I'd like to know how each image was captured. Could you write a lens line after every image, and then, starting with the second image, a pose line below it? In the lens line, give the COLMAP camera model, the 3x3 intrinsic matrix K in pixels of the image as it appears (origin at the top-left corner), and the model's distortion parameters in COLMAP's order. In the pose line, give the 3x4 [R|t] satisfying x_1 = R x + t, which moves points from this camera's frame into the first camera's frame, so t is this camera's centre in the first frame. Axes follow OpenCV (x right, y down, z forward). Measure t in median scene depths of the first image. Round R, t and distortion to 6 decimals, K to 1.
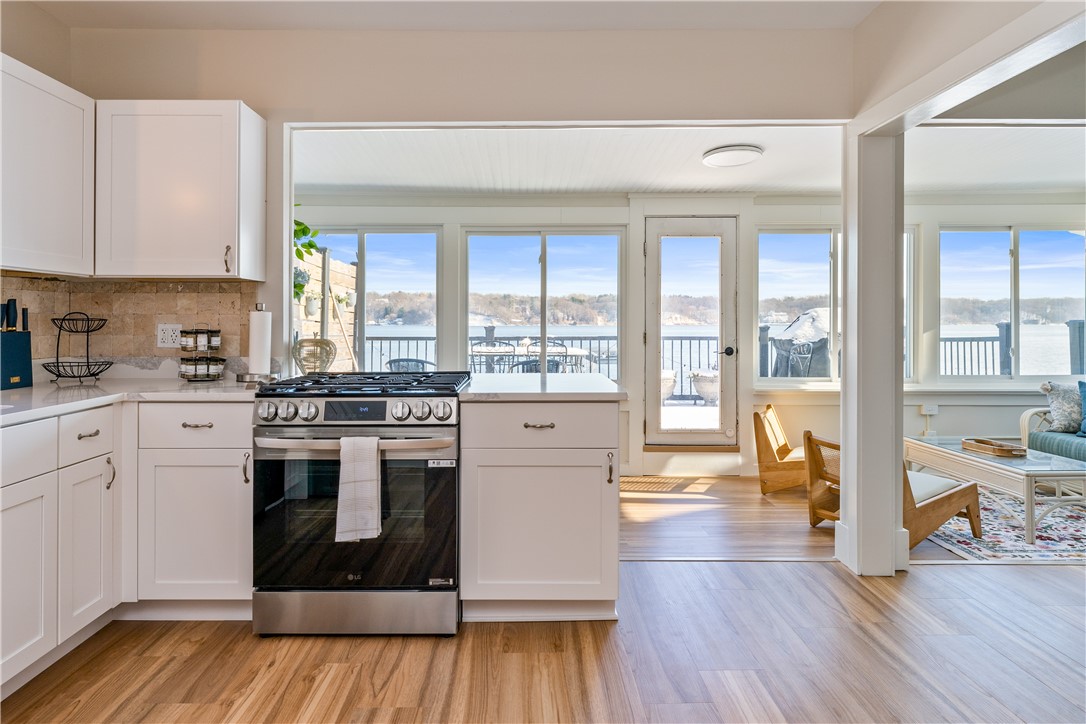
lens RADIAL K [[681.5, 0, 532.4], [0, 681.5, 317.4], [0, 0, 1]] dist [-0.002295, 0.000043]
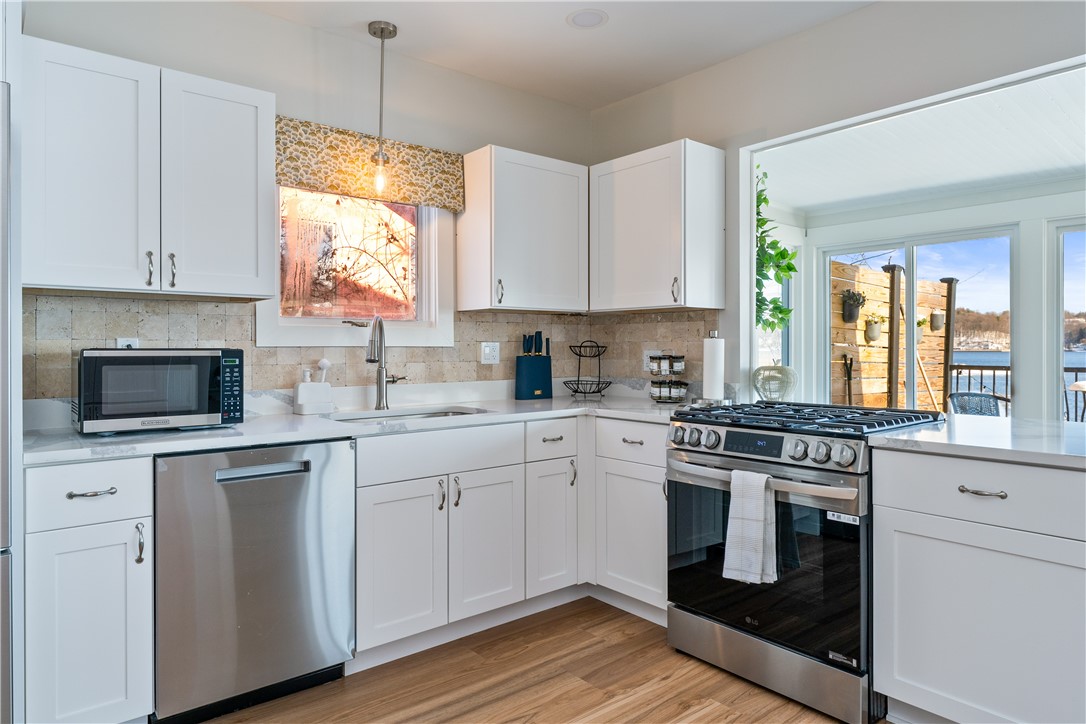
lens RADIAL K [[677.6, 0, 533.6], [0, 677.6, 345.6], [0, 0, 1]] dist [-0.006005, -0.000325]
pose [[0.626193, -0.003250, -0.779661, 0.259683], [0.006332, 0.999980, 0.000918, -0.000538], [0.779642, -0.005512, 0.626201, 0.173051]]
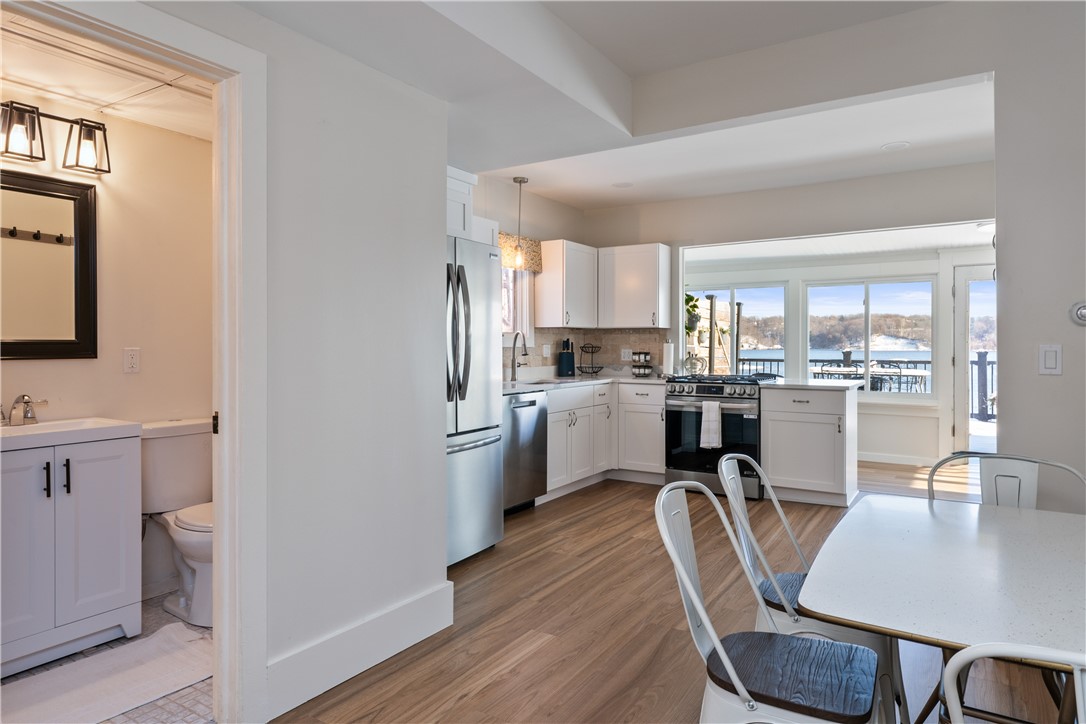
lens RADIAL K [[677.6, 0, 531.2], [0, 677.6, 344.0], [0, 0, 1]] dist [-0.006005, -0.000325]
pose [[0.835359, -0.000201, -0.549704, 0.422235], [0.002070, 0.999994, 0.002780, -0.015259], [0.549700, -0.003461, 0.835355, -1.043117]]
